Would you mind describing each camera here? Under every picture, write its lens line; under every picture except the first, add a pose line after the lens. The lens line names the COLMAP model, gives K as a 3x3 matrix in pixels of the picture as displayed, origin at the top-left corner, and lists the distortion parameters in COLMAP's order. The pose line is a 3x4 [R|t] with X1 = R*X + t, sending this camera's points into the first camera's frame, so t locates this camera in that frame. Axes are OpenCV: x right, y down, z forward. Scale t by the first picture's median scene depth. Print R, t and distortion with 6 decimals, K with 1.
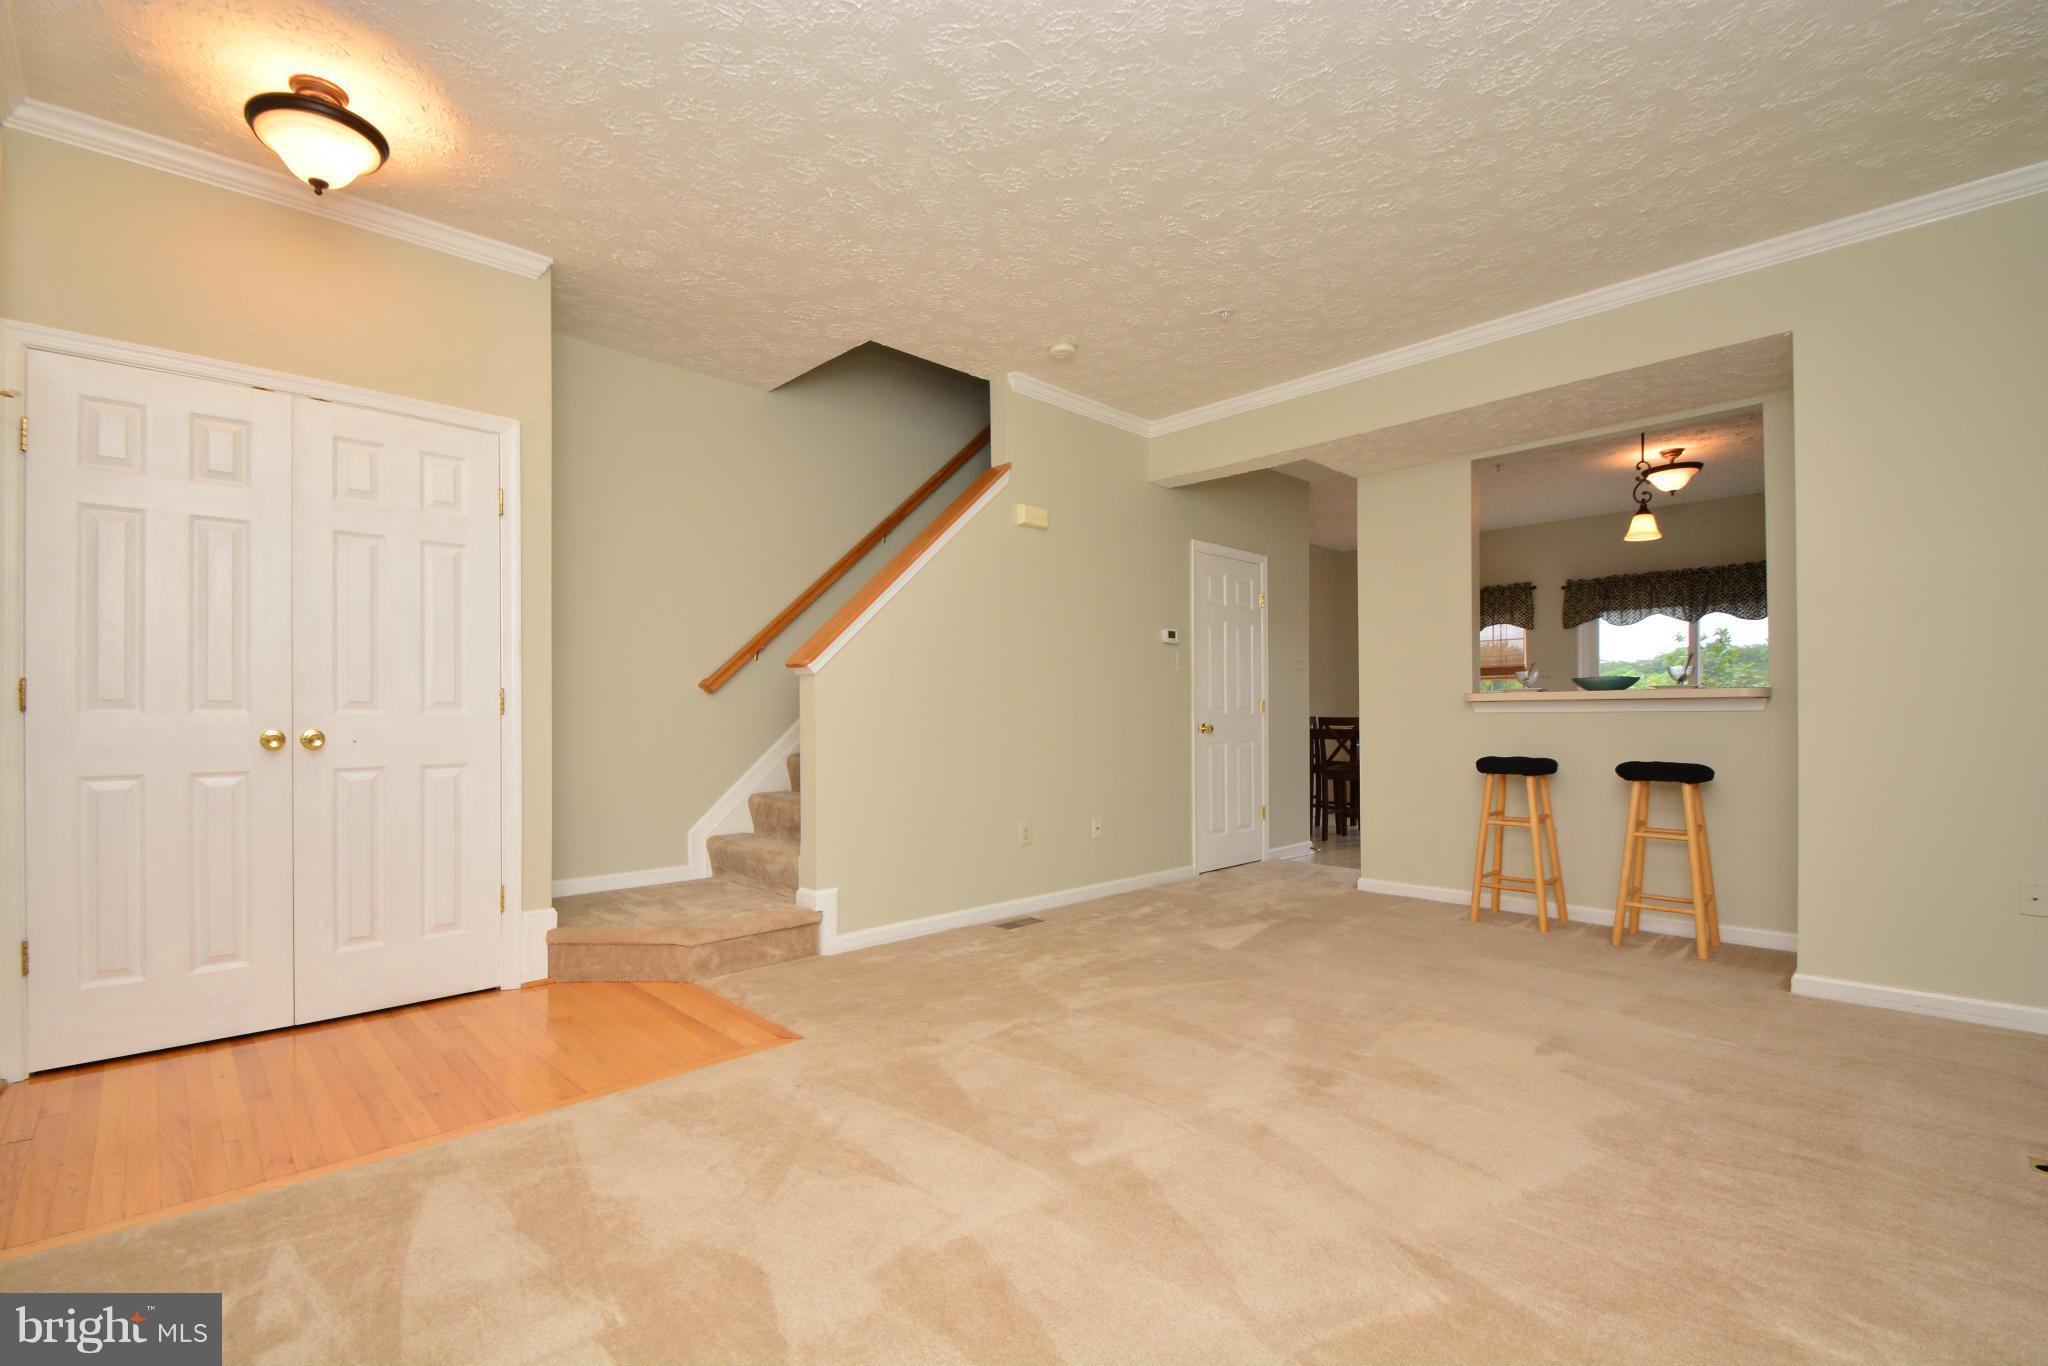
lens RADIAL K [[937.9, 0, 1019.9], [0, 937.9, 711.7], [0, 0, 1]] dist [0.000174, -0.000068]
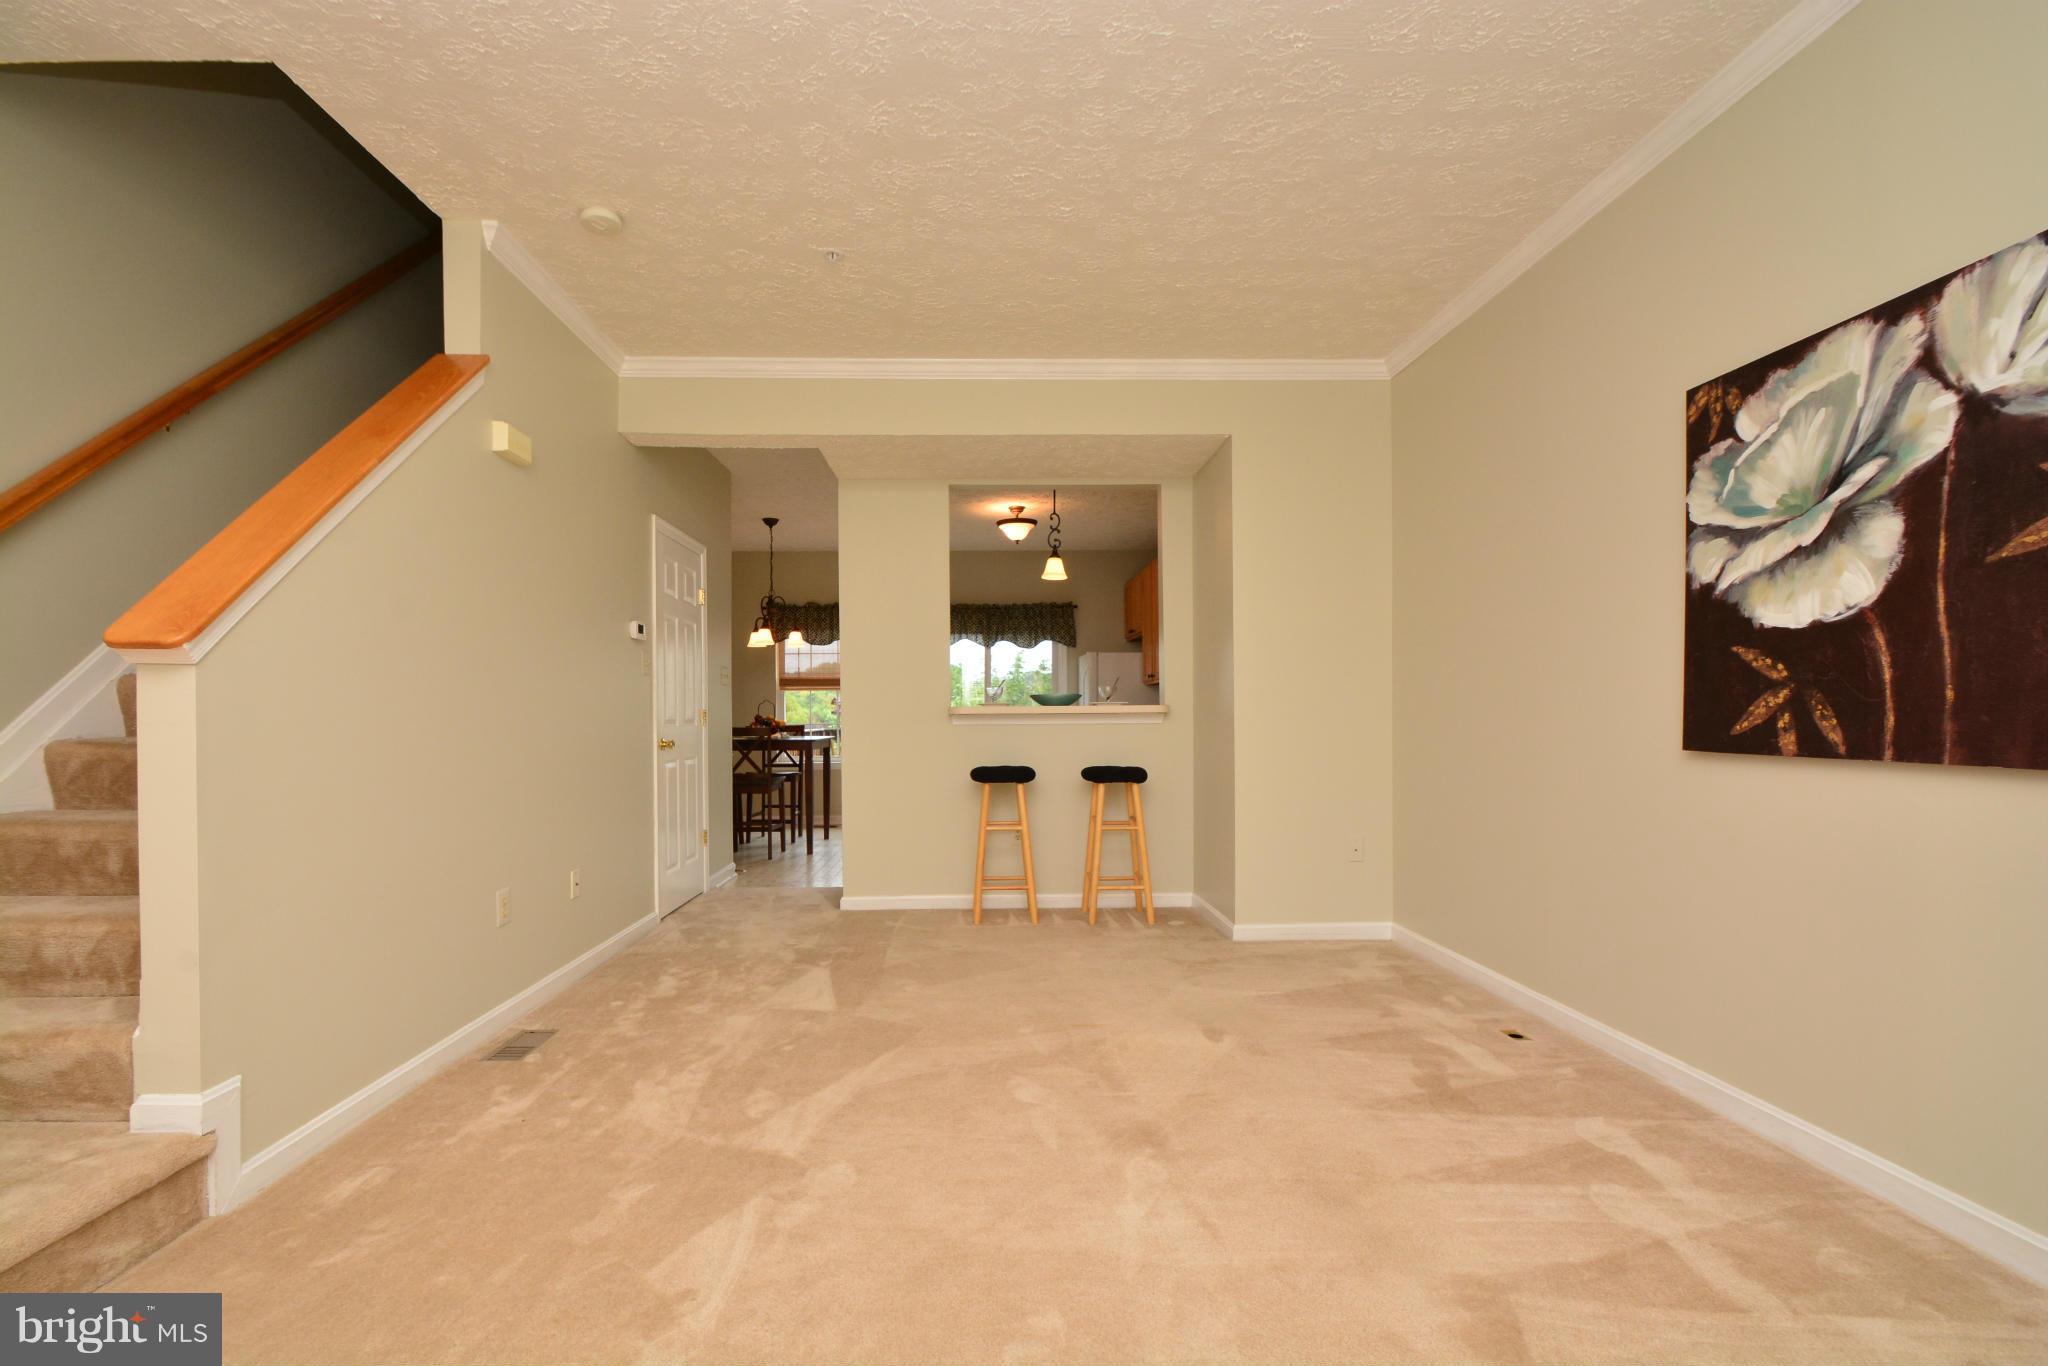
lens RADIAL K [[897.5, 0, 993.3], [0, 897.5, 714.9], [0, 0, 1]] dist [0.015827, -0.016851]
pose [[0.663743, -0.000109, 0.747961, -0.262843], [-0.001145, 0.999999, 0.001161, -0.012307], [-0.747960, -0.001627, 0.663742, 0.323389]]
